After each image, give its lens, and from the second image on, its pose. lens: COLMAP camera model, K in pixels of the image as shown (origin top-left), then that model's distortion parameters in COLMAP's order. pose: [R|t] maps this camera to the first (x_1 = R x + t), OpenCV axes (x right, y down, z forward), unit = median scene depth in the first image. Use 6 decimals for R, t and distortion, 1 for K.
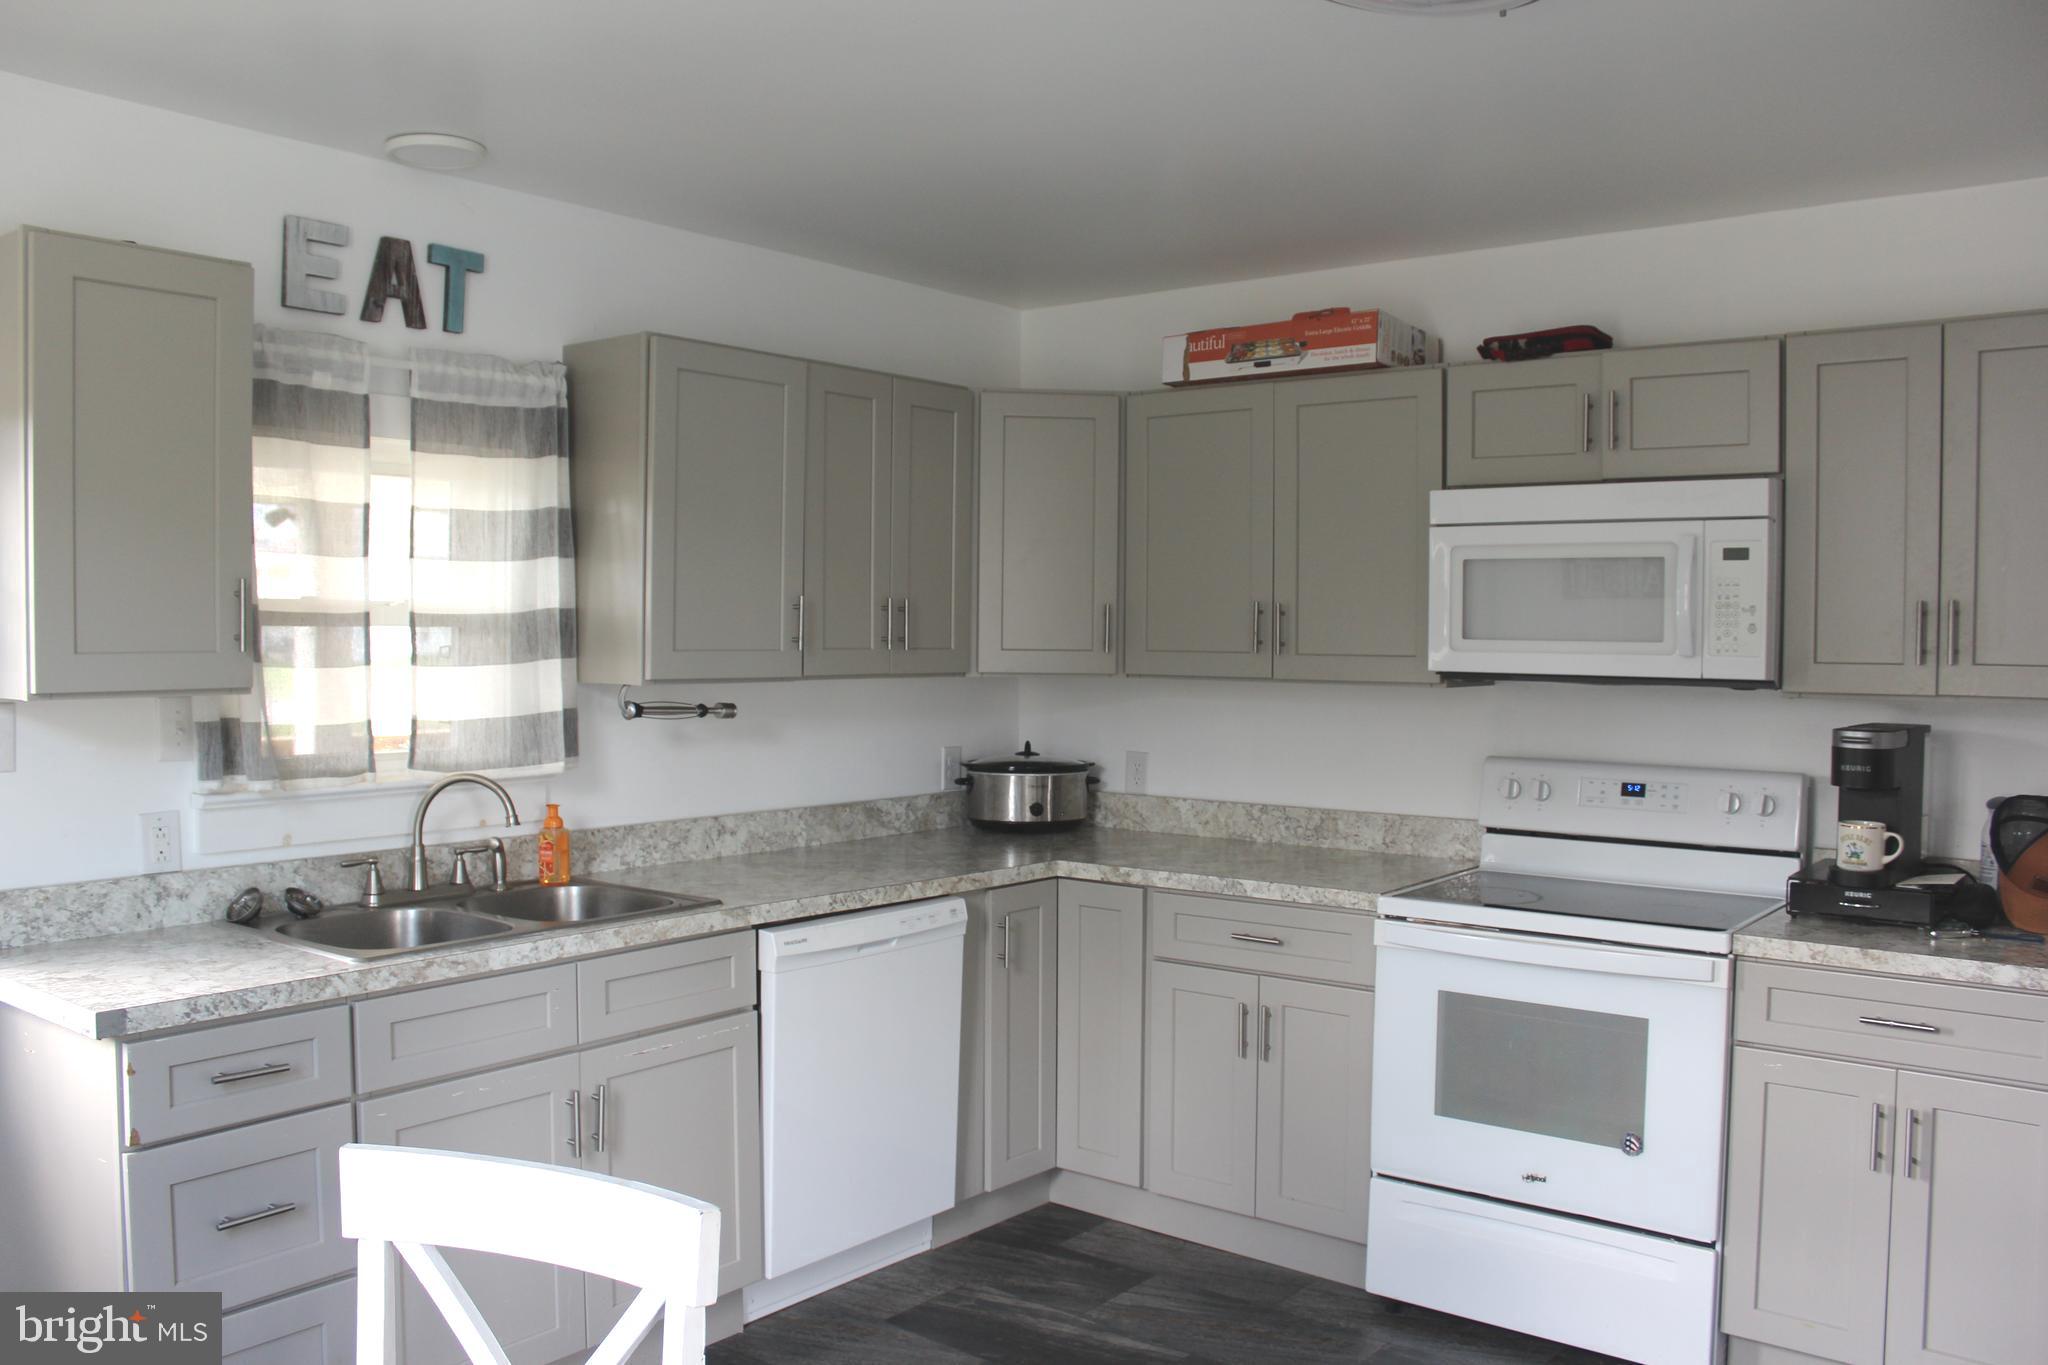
lens RADIAL K [[1677.7, 0, 1012.4], [0, 1677.7, 688.9], [0, 0, 1]] dist [-0.171197, 0.171866]
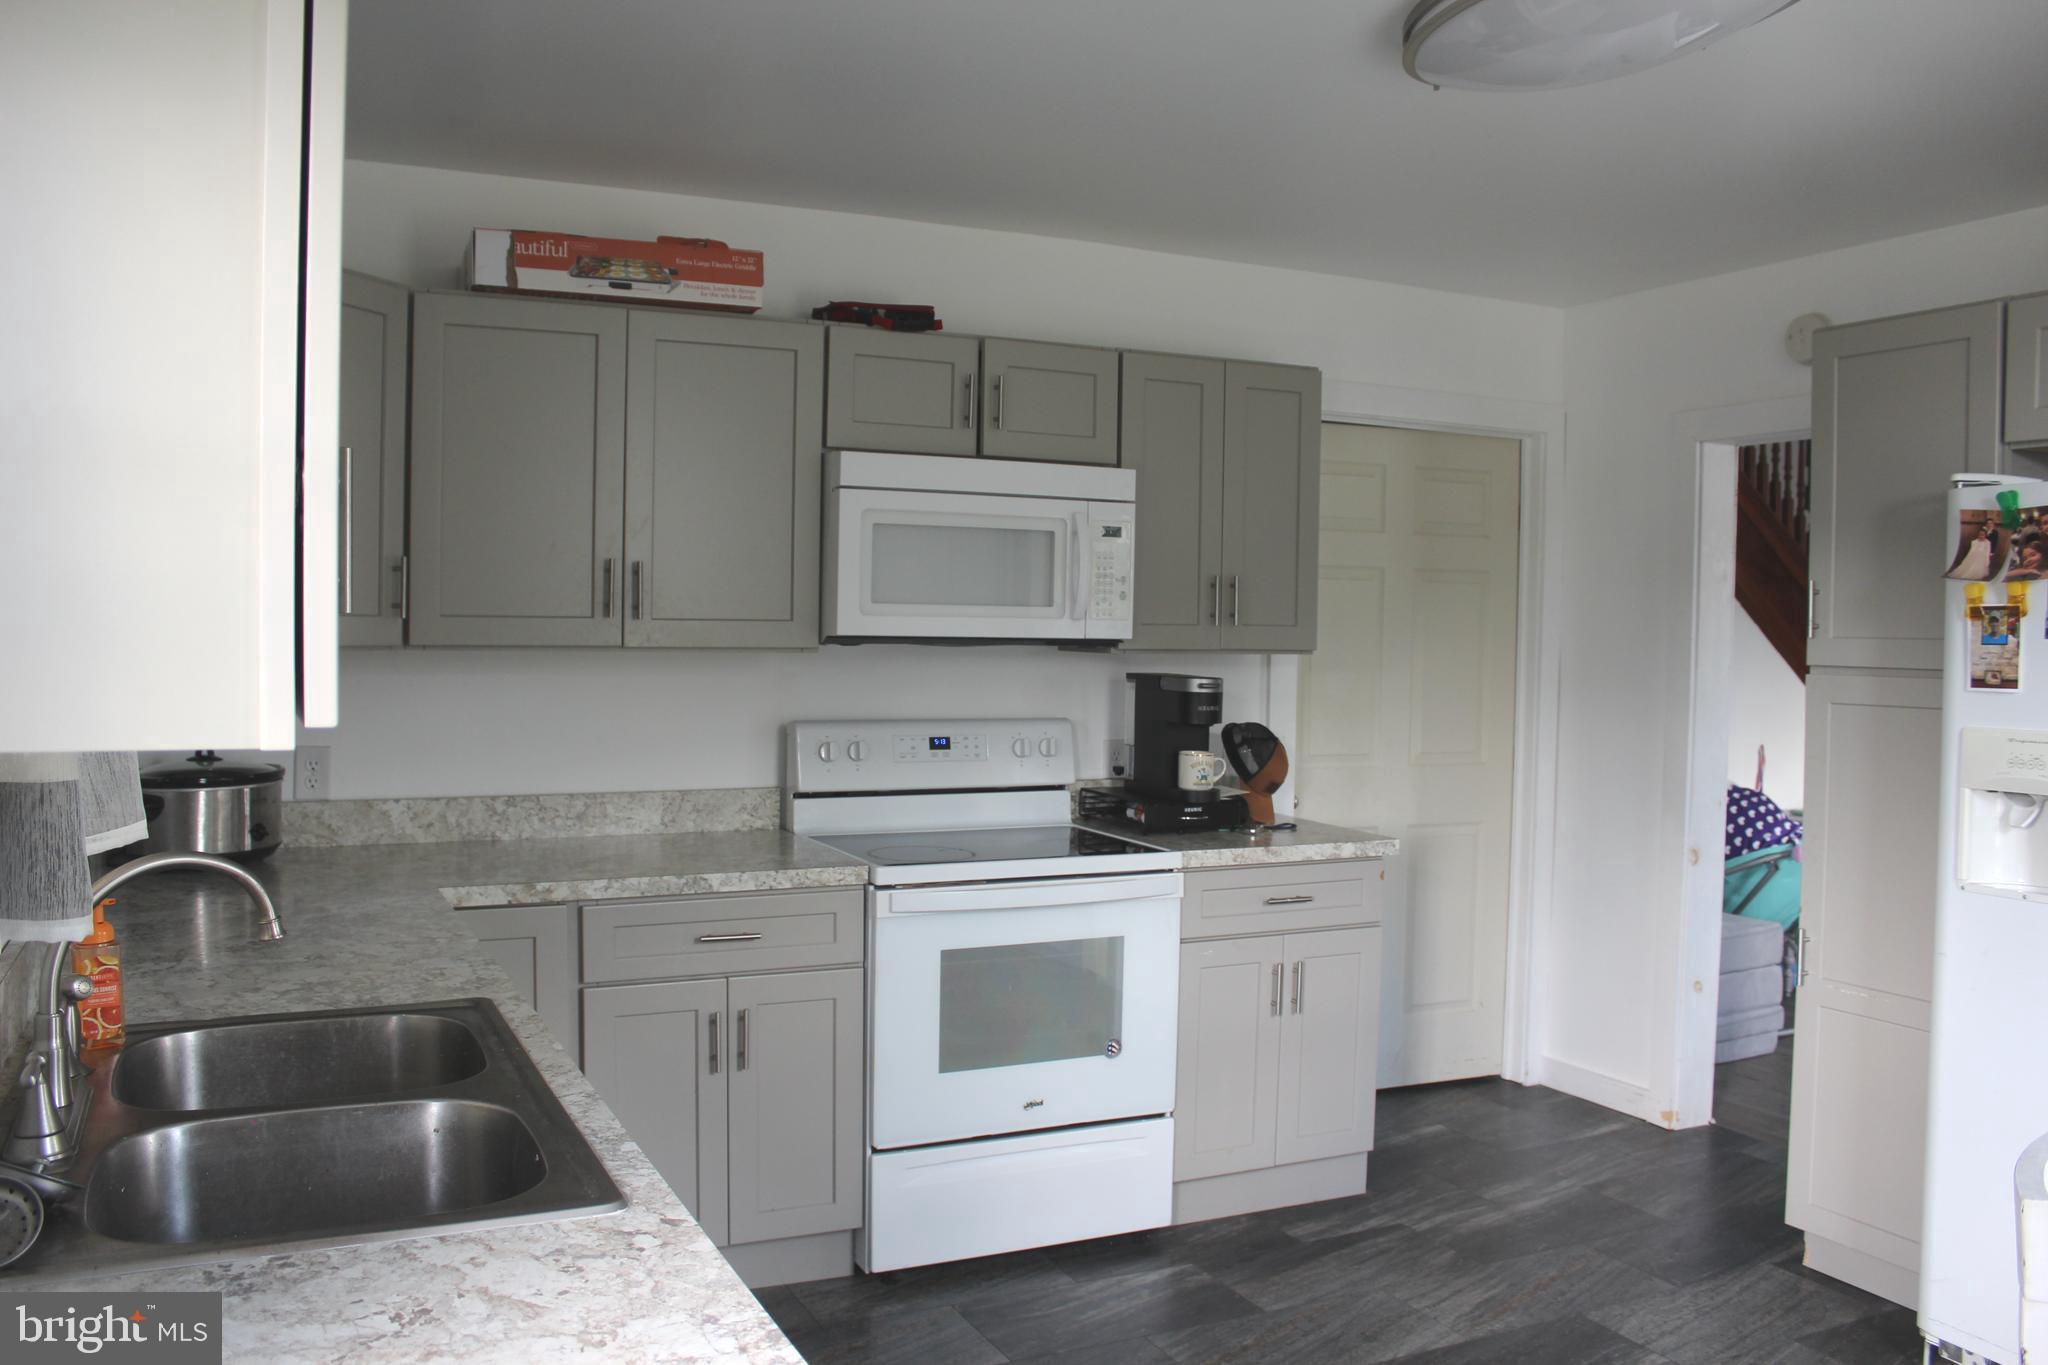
lens RADIAL K [[1697.4, 0, 1024.0], [0, 1697.4, 682.5], [0, 0, 1]] dist [-0.164641, 0.151739]
pose [[0.425274, -0.036009, 0.904348, -0.611854], [0.018856, 0.999344, 0.030924, -0.011957], [-0.904868, 0.003901, 0.425673, 0.481079]]
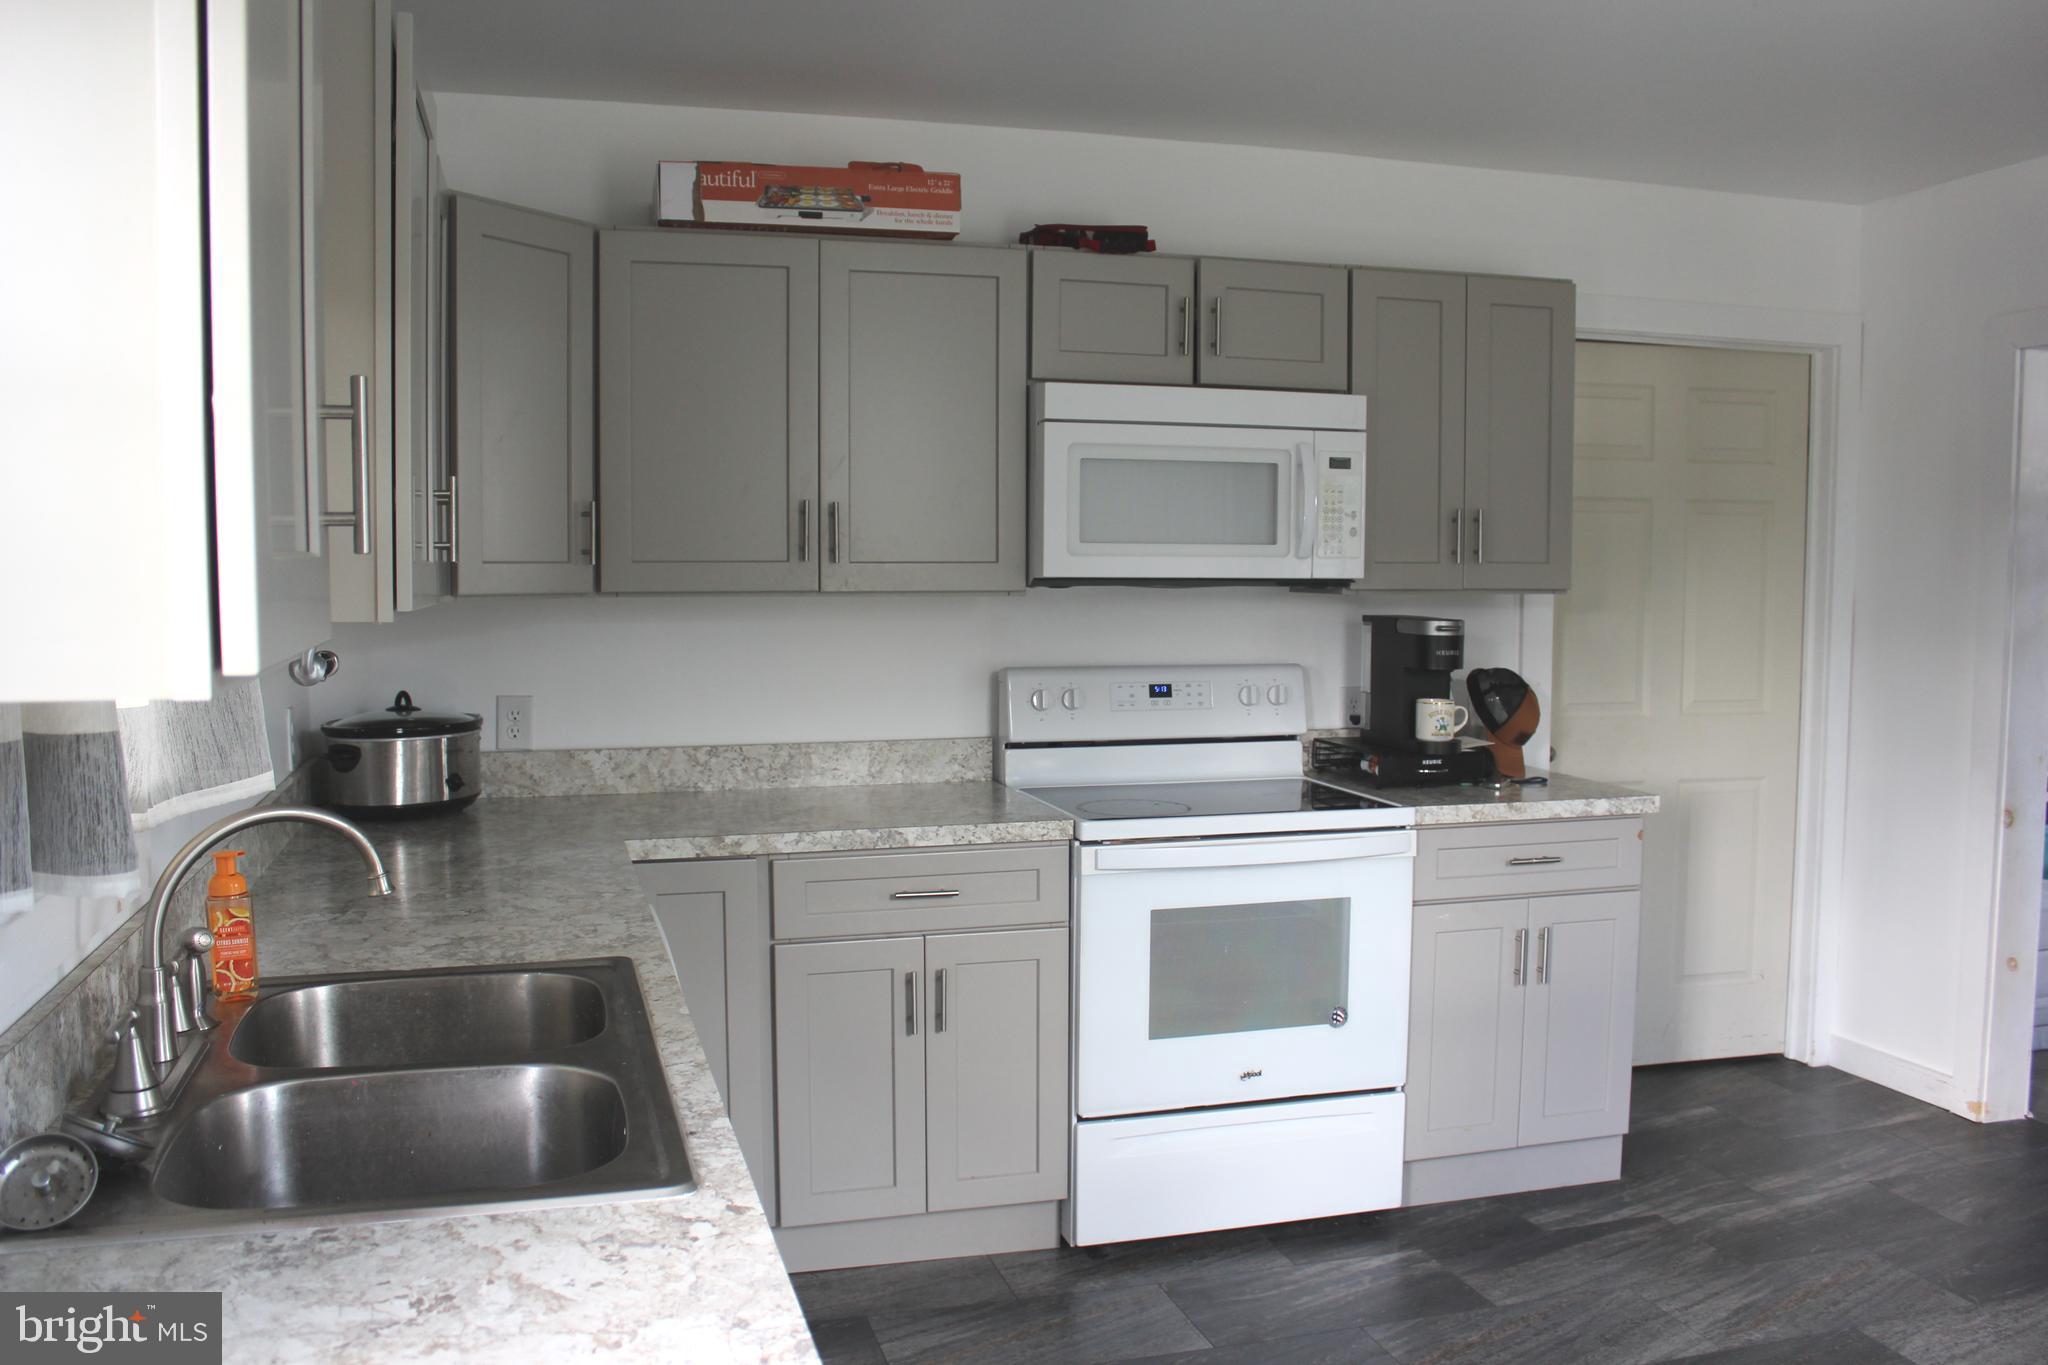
lens RADIAL K [[1735.9, 0, 1027.3], [0, 1735.9, 691.3], [0, 0, 1]] dist [-0.162709, 0.151350]
pose [[0.567297, -0.069000, 0.820617, -0.559356], [0.030553, 0.997561, 0.062757, -0.008349], [-0.822946, -0.010530, 0.568022, 0.461566]]
